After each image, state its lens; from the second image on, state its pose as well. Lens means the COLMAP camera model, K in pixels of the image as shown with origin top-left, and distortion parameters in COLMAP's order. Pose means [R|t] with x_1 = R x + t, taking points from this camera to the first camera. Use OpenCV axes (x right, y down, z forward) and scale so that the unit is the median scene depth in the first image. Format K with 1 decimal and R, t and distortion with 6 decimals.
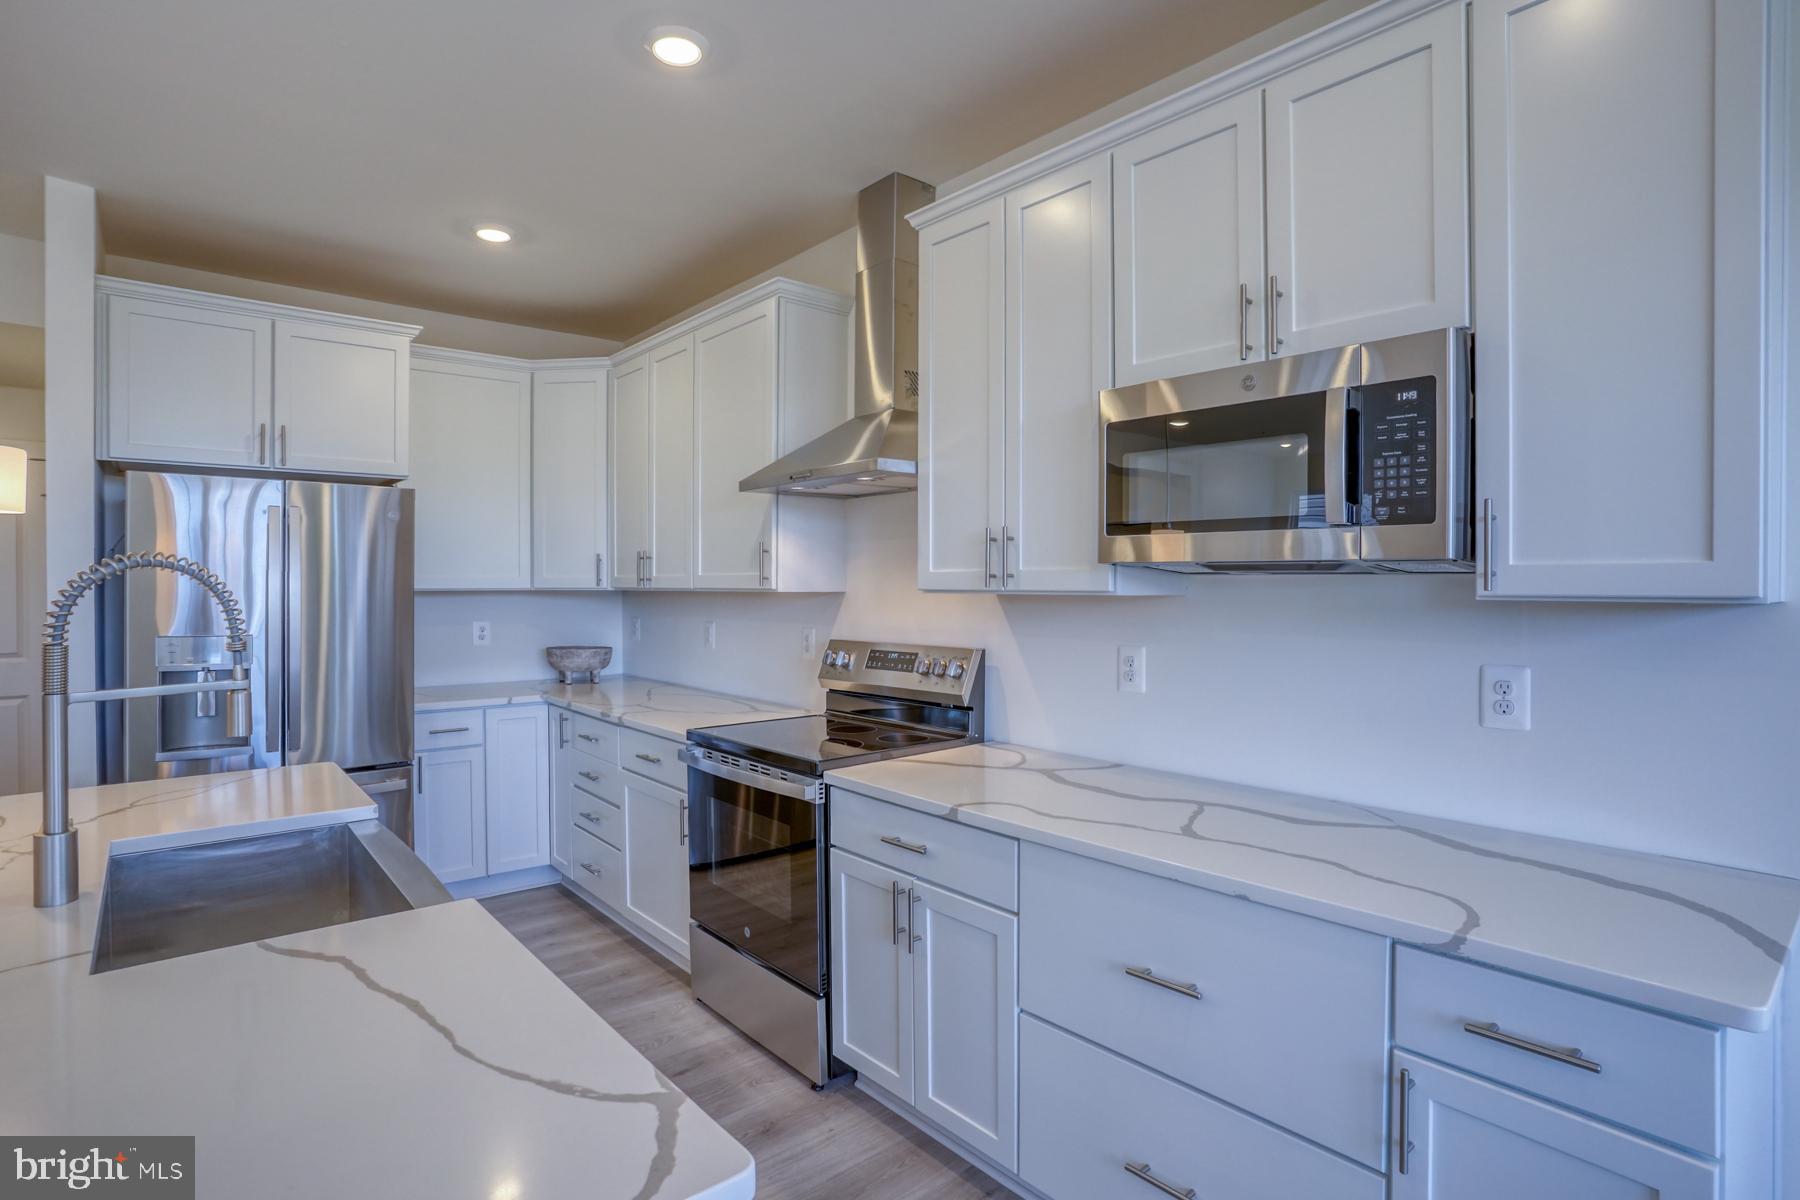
lens RADIAL K [[898.4, 0, 884.8], [0, 898.4, 587.5], [0, 0, 1]] dist [-0.063575, 0.022773]
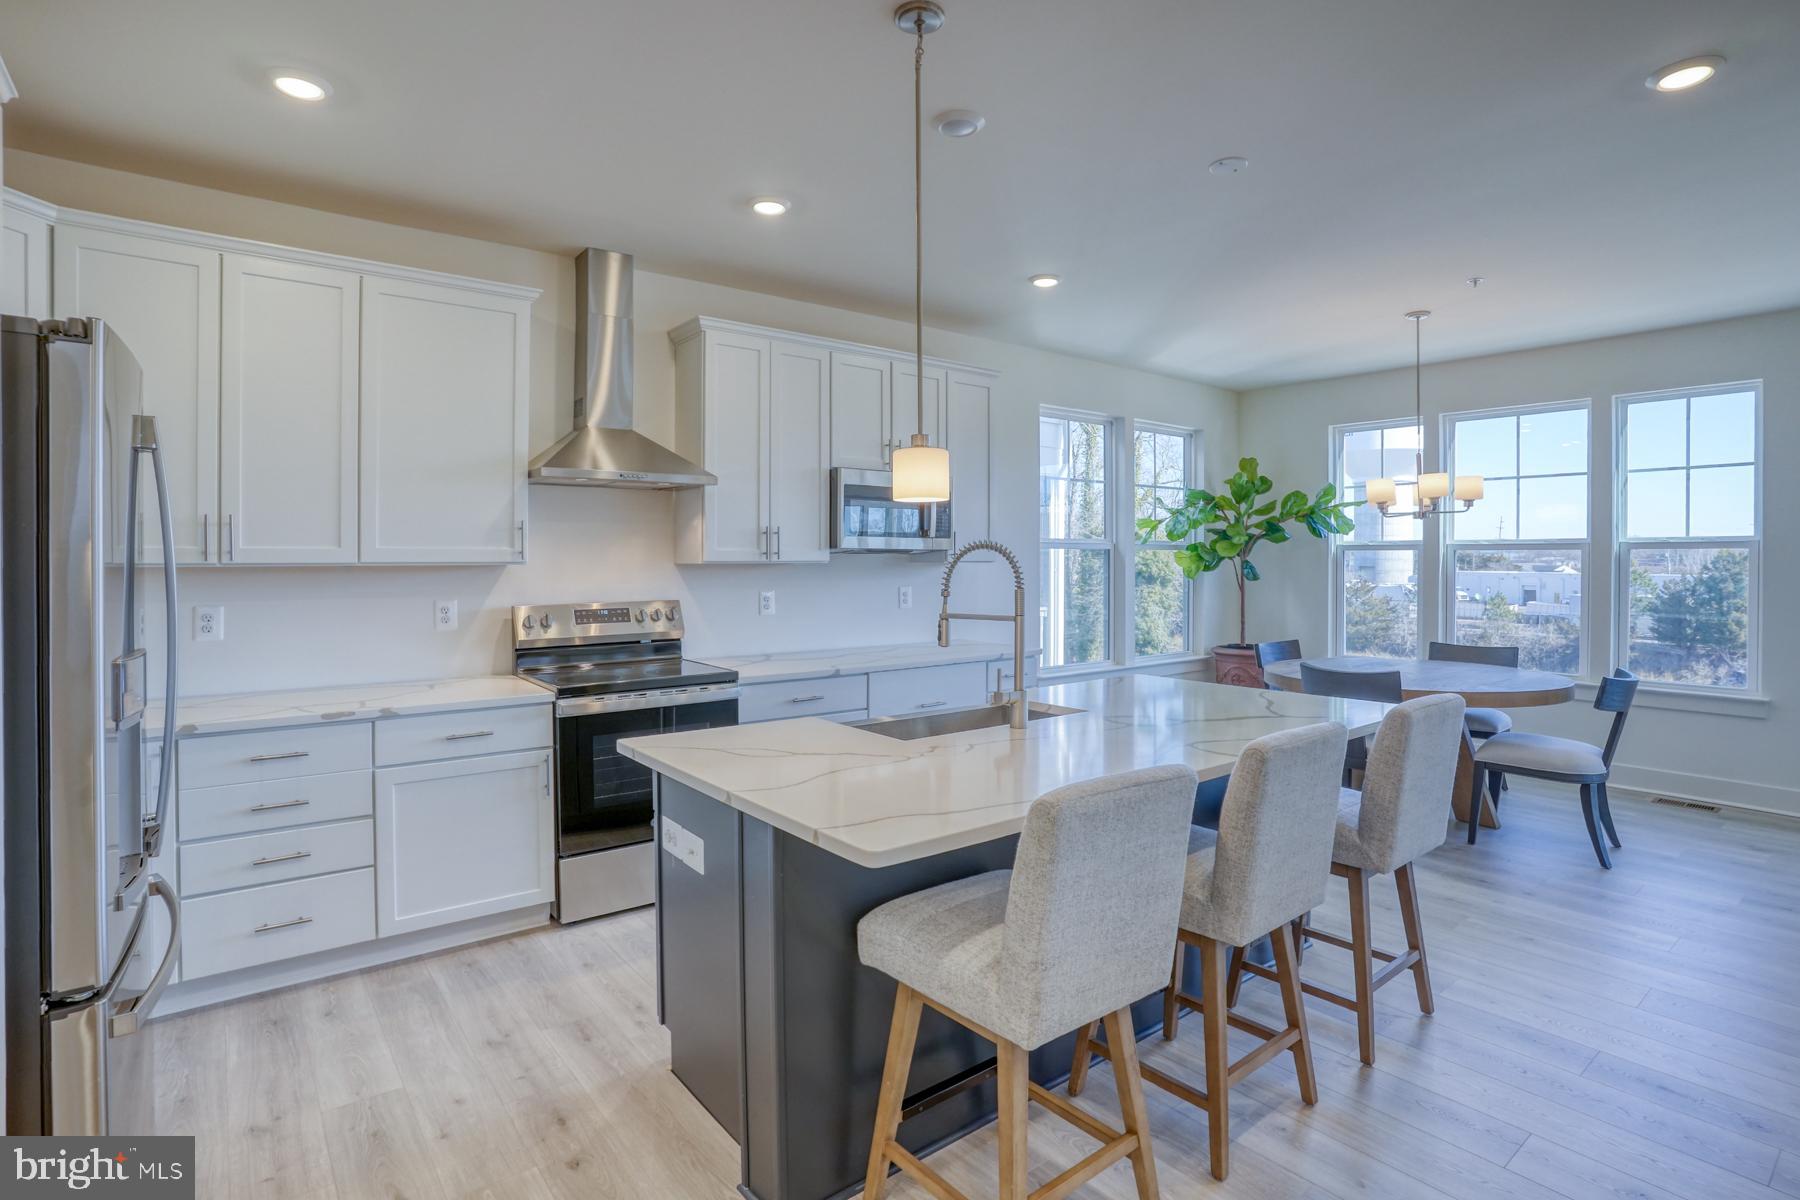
lens RADIAL K [[898.4, 0, 893.4], [0, 898.4, 568.4], [0, 0, 1]] dist [-0.063575, 0.022773]
pose [[0.037377, -0.009236, 0.999259, -1.186381], [0.004188, 0.999950, 0.009086, 0.001191], [-0.999292, 0.003845, 0.037414, 0.488475]]
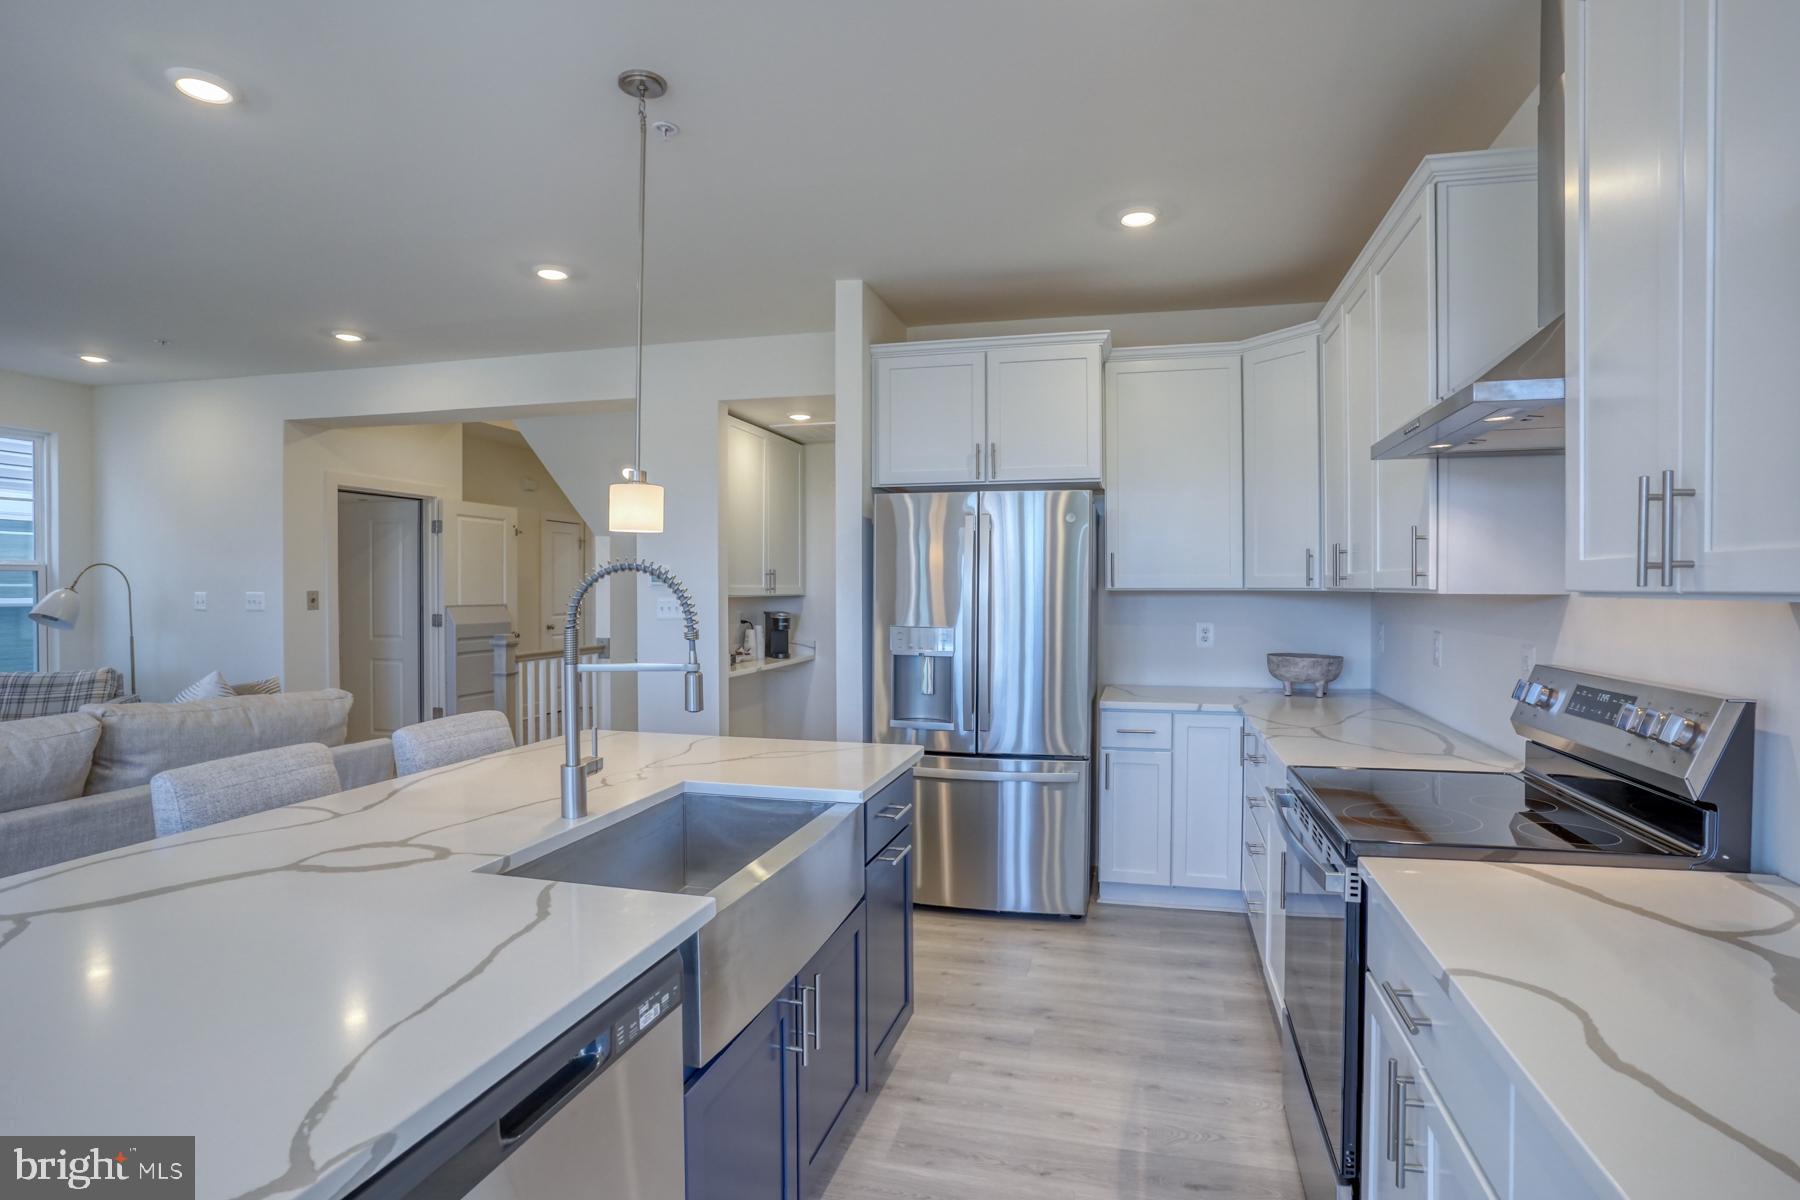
lens RADIAL K [[898.4, 0, 918.7], [0, 898.4, 592.9], [0, 0, 1]] dist [-0.063575, 0.022773]
pose [[0.599594, 0.007312, -0.800271, 0.192143], [-0.003527, 0.999973, 0.006494, 0.001096], [0.800296, -0.001071, 0.599604, 0.239540]]
